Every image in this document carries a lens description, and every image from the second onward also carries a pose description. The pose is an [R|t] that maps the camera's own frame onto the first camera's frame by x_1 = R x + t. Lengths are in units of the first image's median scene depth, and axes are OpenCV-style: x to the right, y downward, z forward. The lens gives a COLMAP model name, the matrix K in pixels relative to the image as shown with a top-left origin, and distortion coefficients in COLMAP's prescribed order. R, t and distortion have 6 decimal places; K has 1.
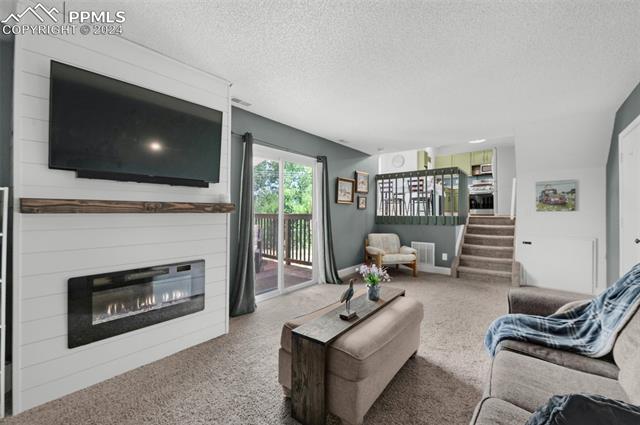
lens RADIAL K [[274.2, 0, 320.6], [0, 274.2, 210.5], [0, 0, 1]] dist [0.000166, -0.000267]
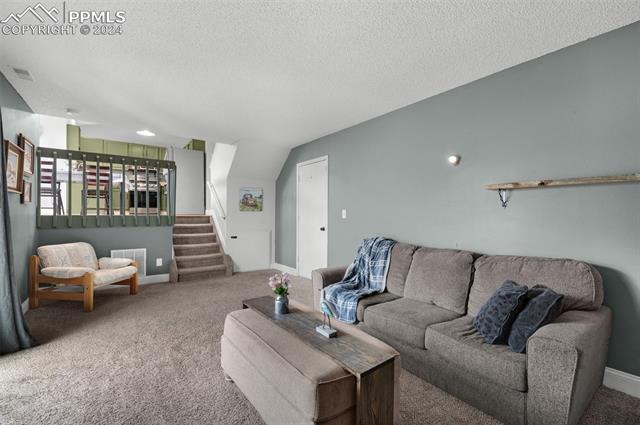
lens RADIAL K [[274.2, 0, 320.6], [0, 274.2, 210.5], [0, 0, 1]] dist [0.000166, -0.000267]
pose [[0.232420, 0.009104, 0.972573, -0.285226], [-0.016891, 0.999843, -0.005322, 0.000688], [-0.972469, -0.015191, 0.232538, 0.313371]]
